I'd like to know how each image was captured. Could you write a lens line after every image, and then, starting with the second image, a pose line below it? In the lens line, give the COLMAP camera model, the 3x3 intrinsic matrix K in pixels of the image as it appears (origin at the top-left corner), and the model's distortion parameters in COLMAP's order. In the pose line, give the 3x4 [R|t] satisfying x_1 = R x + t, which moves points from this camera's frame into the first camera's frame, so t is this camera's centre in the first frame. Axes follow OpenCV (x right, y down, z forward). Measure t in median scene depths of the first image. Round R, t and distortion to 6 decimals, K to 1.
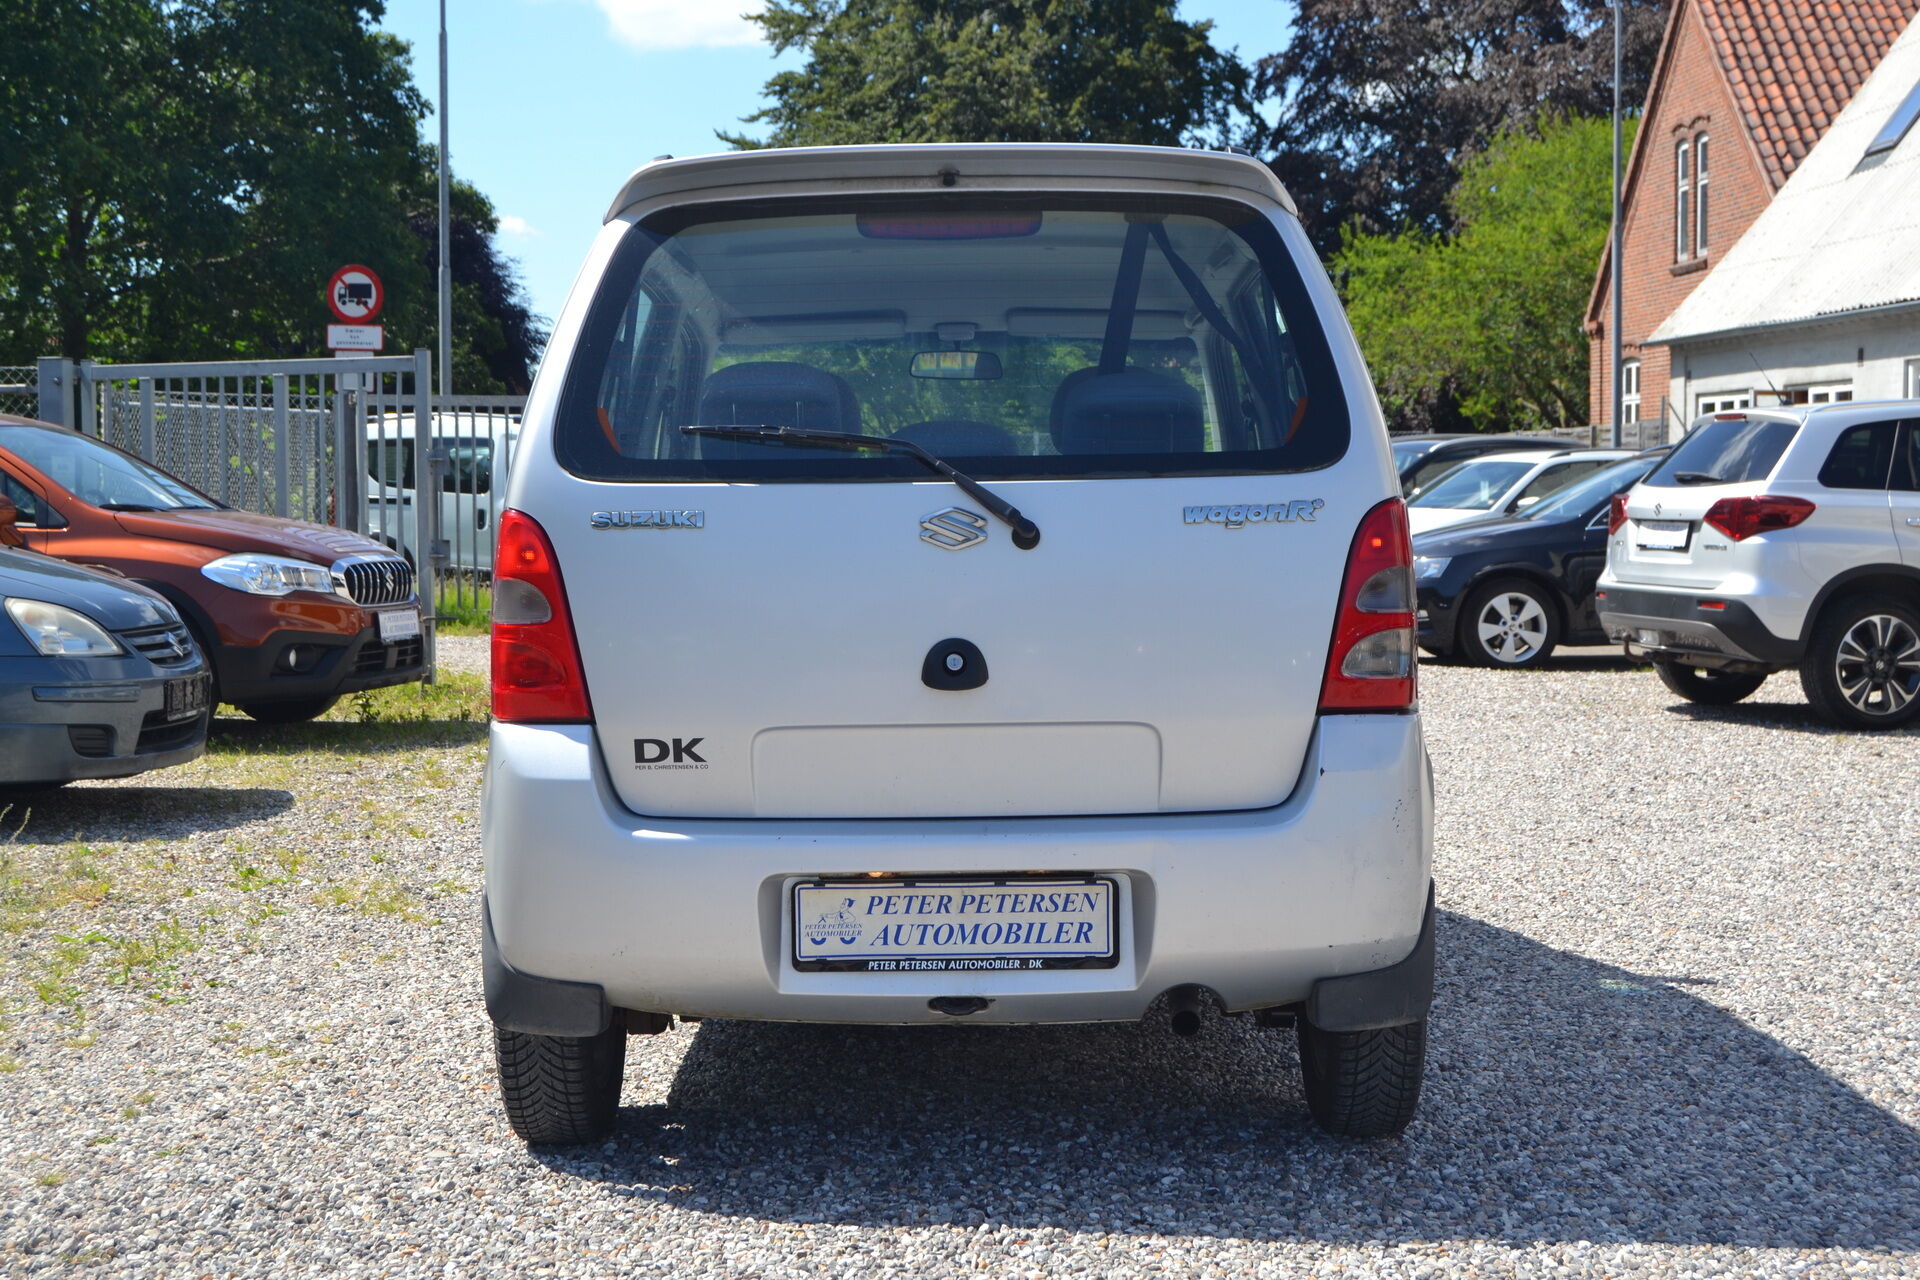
lens RADIAL K [[2568.8, 0, 960.0], [0, 2568.8, 640.0], [0, 0, 1]] dist [-0.026703, -0.073752]
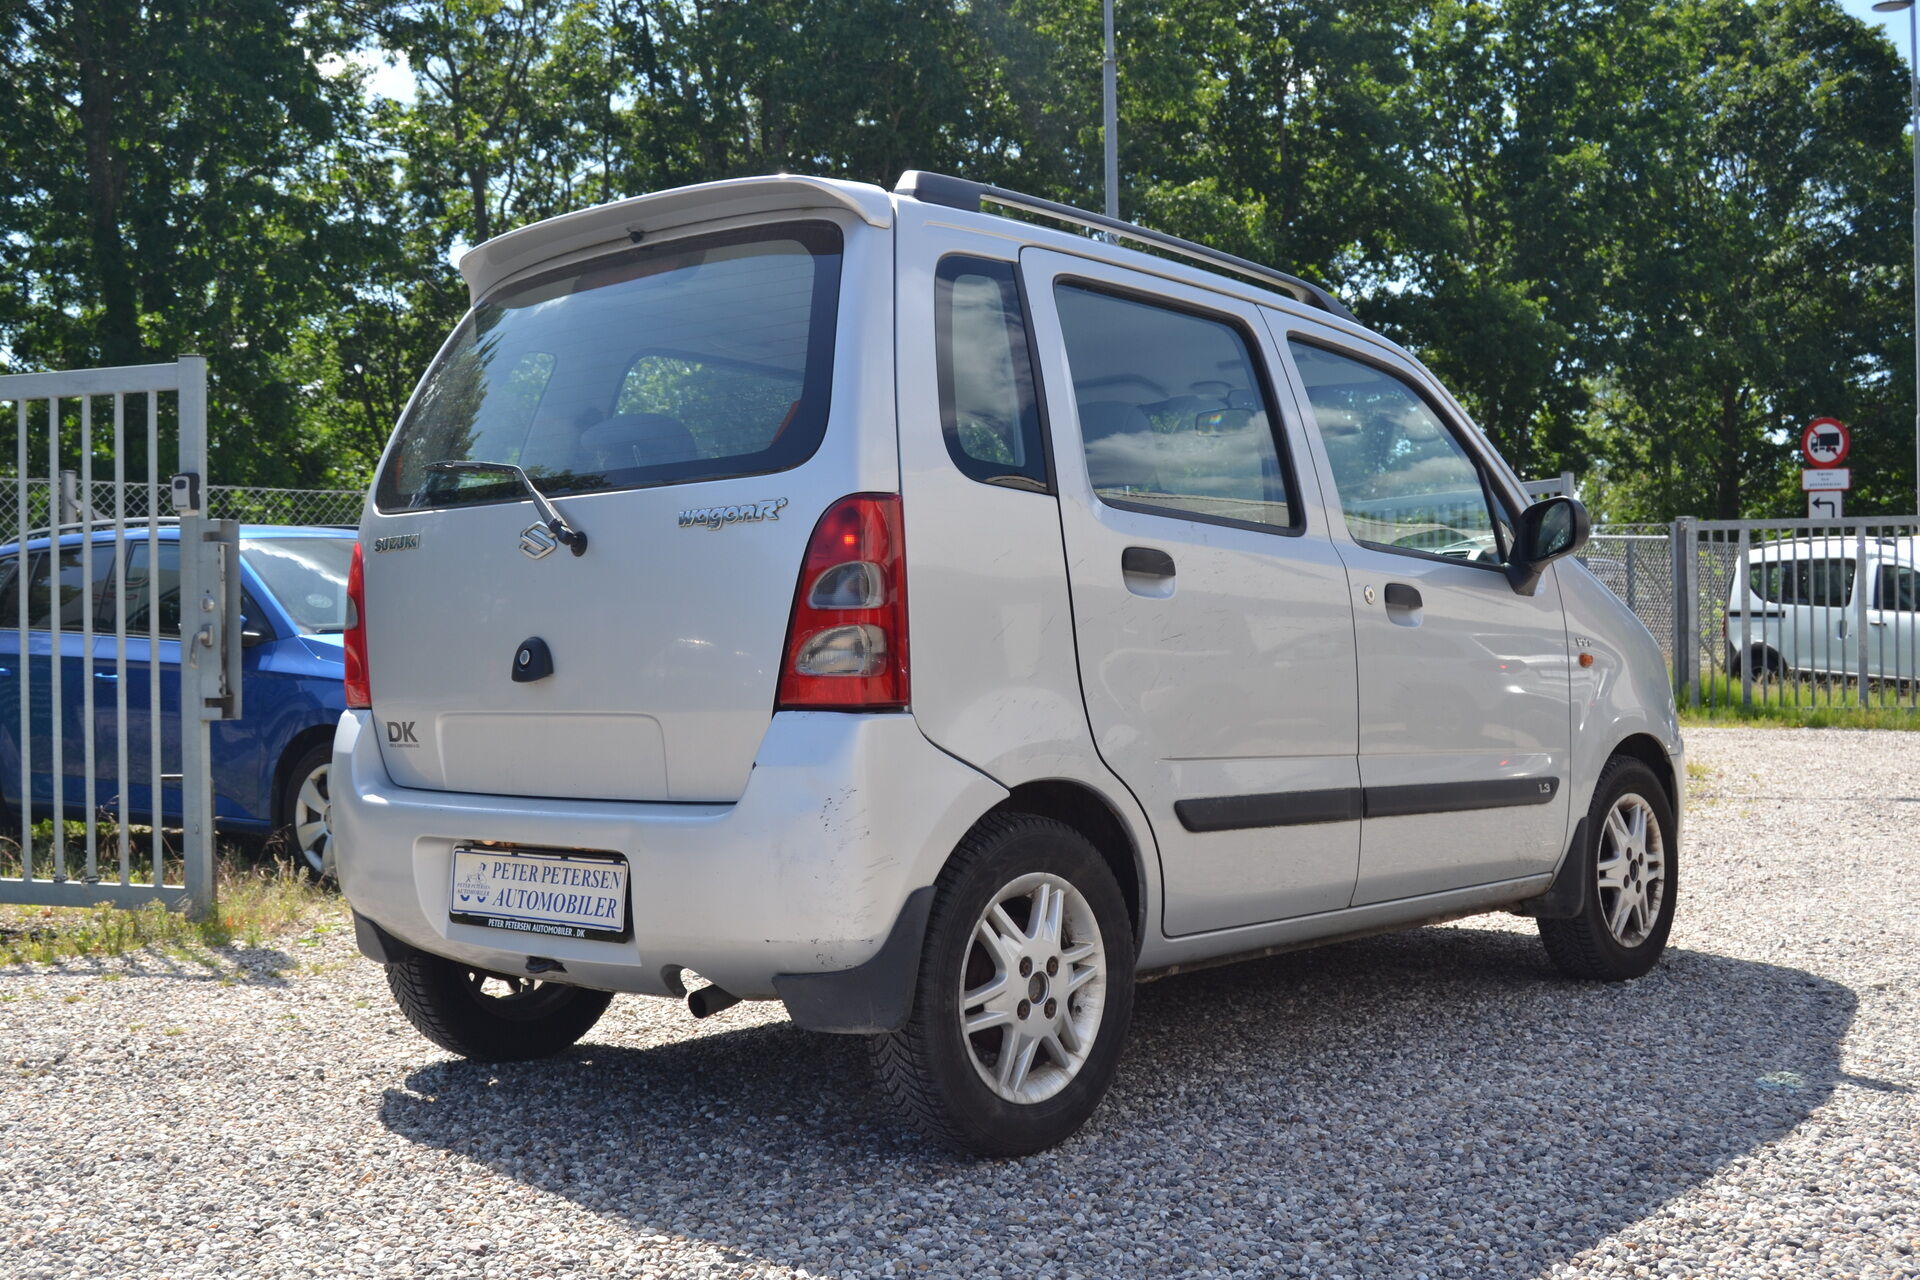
lens RADIAL K [[2049.2, 0, 960.0], [0, 2049.2, 640.0], [0, 0, 1]] dist [-0.016377, -0.015103]
pose [[0.756341, -0.008041, -0.654128, 0.072900], [-0.025215, 0.998823, -0.041434, 0.003323], [0.653692, 0.047832, 0.755248, 0.044129]]
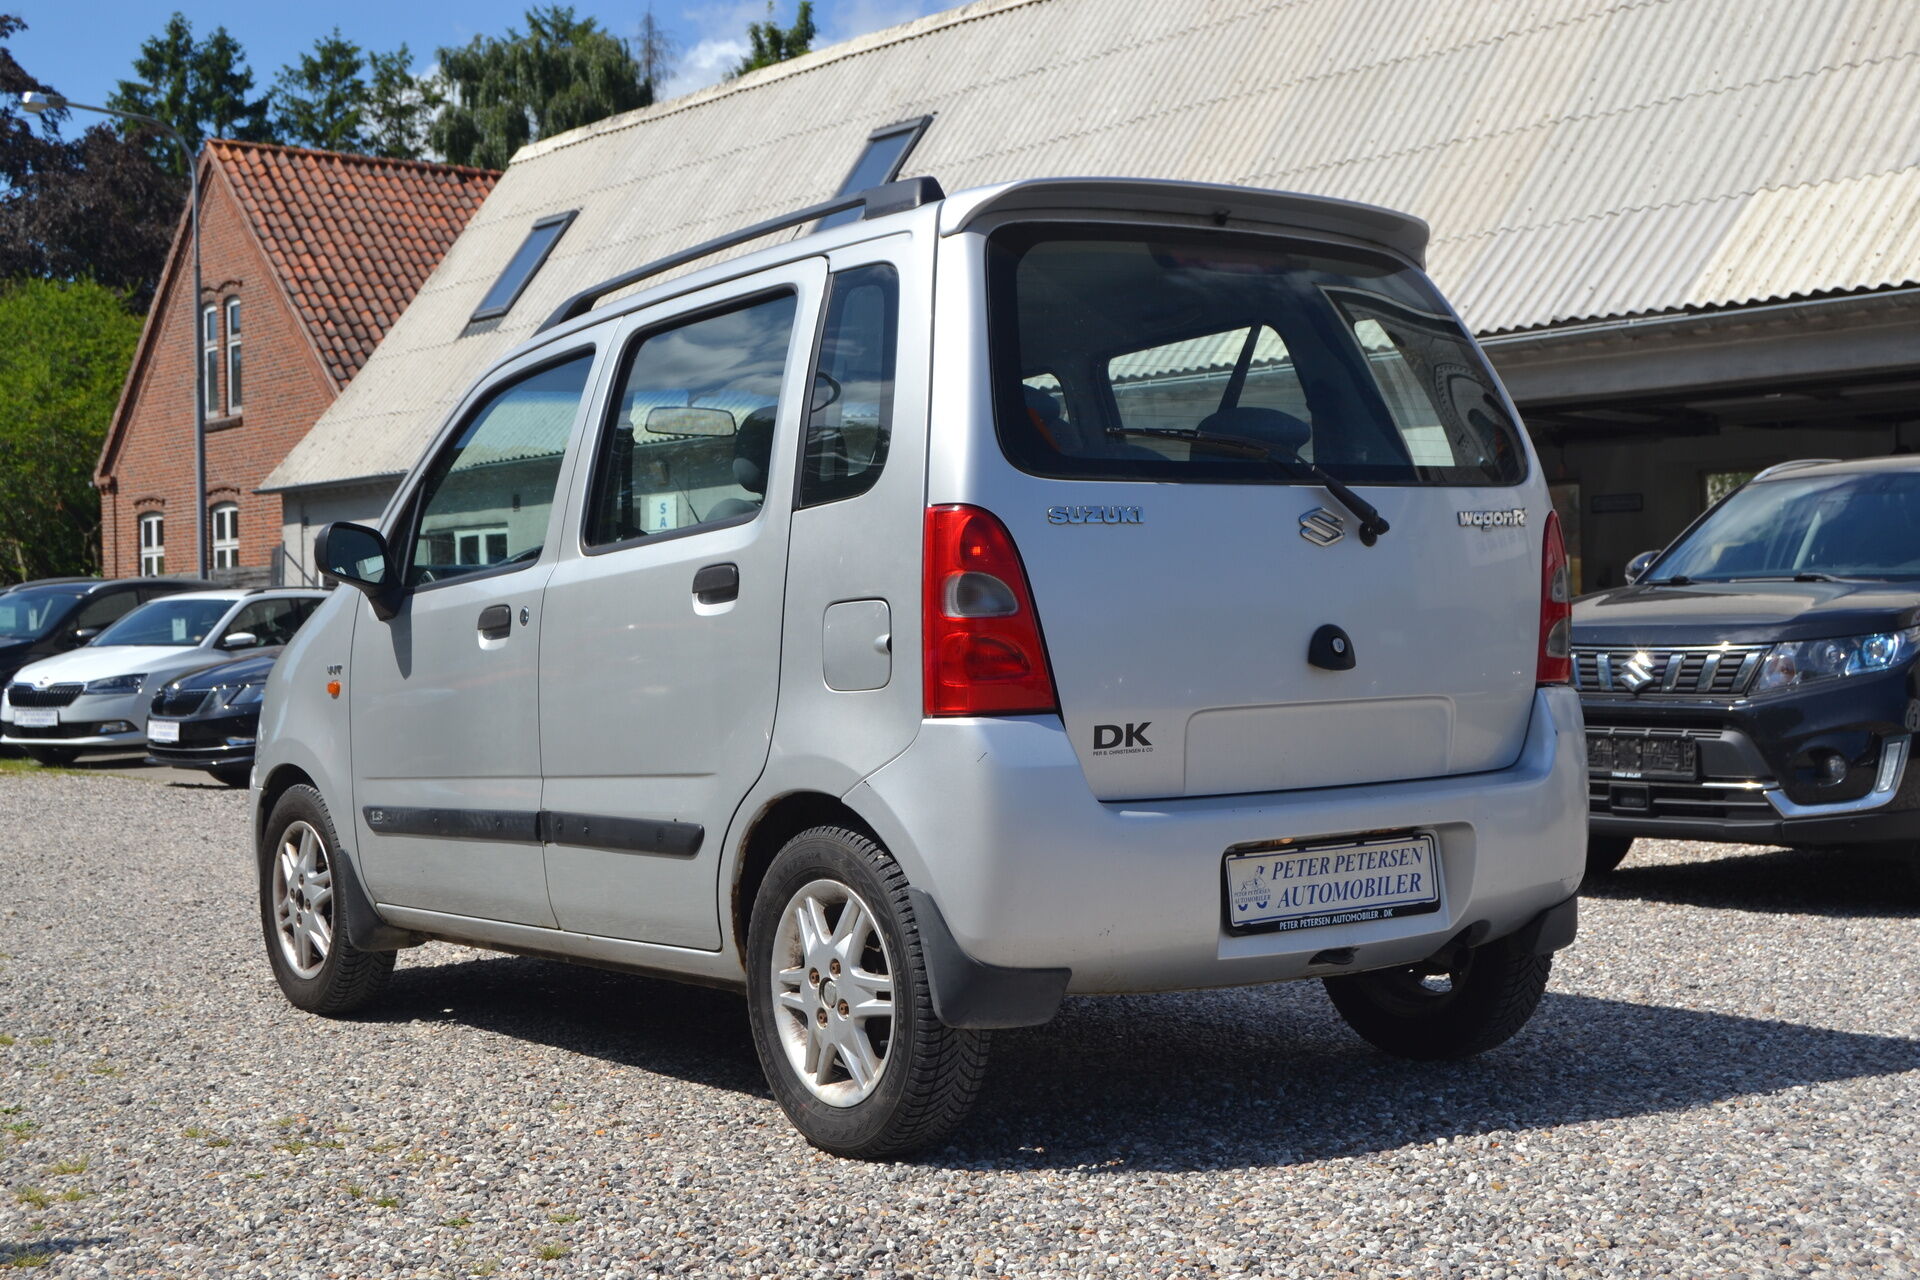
lens RADIAL K [[2509.4, 0, 960.0], [0, 2509.4, 640.0], [0, 0, 1]] dist [-0.108924, -0.002582]
pose [[0.810177, -0.010404, 0.586094, -0.076897], [0.047613, 0.997707, -0.048106, 0.005059], [-0.584249, 0.066881, 0.808814, 0.021486]]
